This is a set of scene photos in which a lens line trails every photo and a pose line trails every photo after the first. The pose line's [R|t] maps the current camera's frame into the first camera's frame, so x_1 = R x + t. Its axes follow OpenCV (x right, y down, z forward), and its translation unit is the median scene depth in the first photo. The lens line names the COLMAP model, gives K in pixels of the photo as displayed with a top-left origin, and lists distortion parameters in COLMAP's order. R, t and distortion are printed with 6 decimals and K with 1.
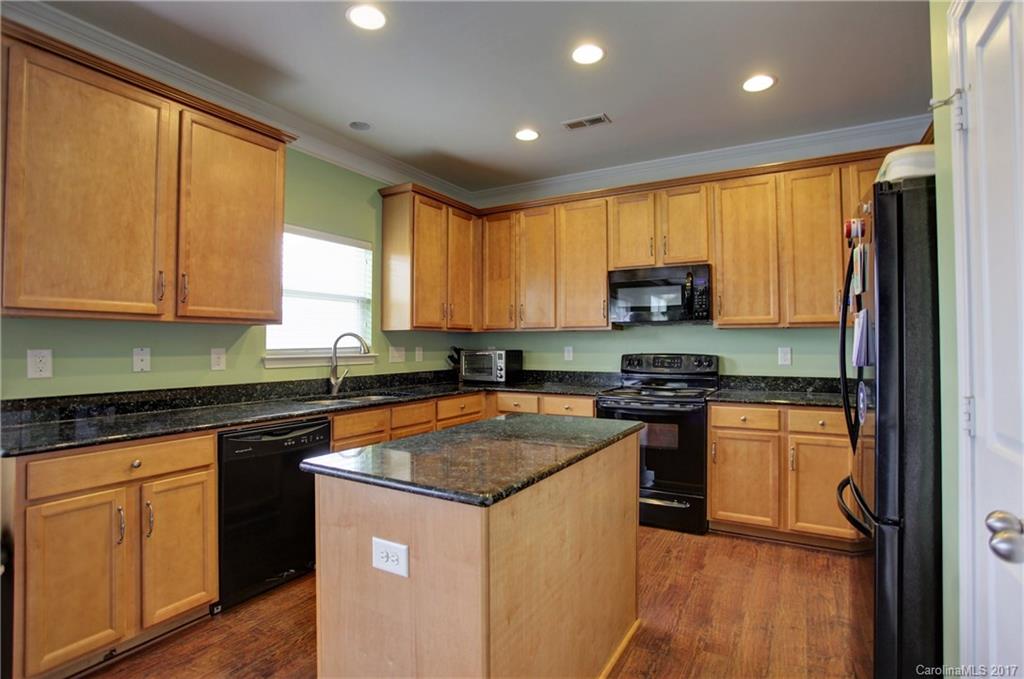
lens RADIAL K [[500.0, 0, 513.8], [0, 500.0, 324.8], [0, 0, 1]] dist [-0.067454, 0.021034]
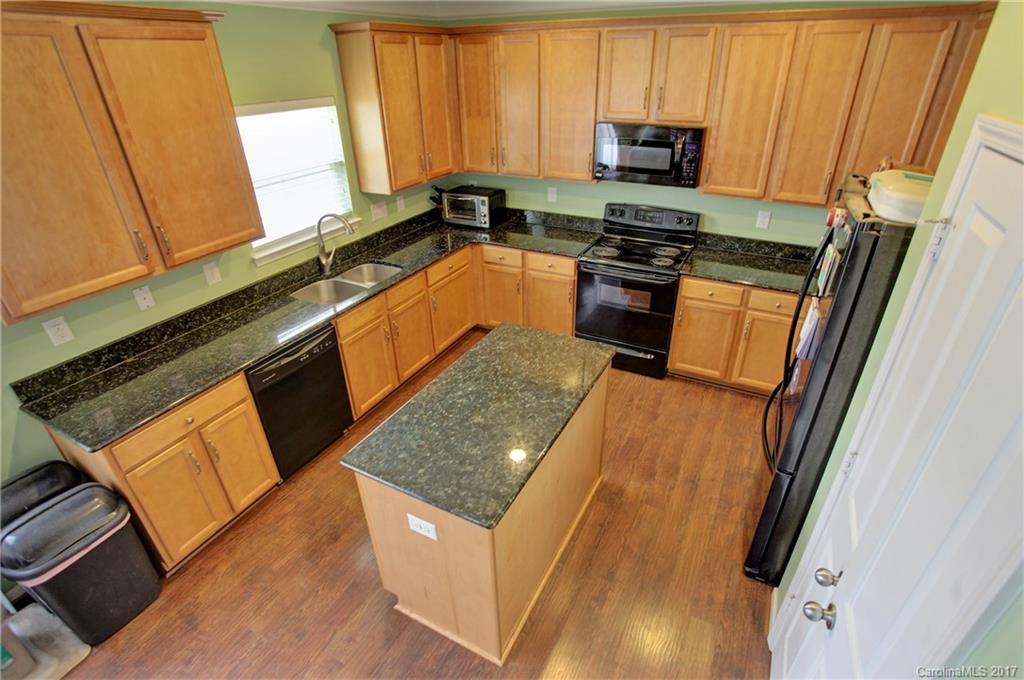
lens RADIAL K [[500.0, 0, 515.5], [0, 500.0, 342.1], [0, 0, 1]] dist [-0.067454, 0.021034]
pose [[0.998891, -0.037916, 0.027927, -0.002211], [0.018352, 0.859593, 0.510650, -0.296134], [-0.043368, -0.509571, 0.859335, 0.017055]]
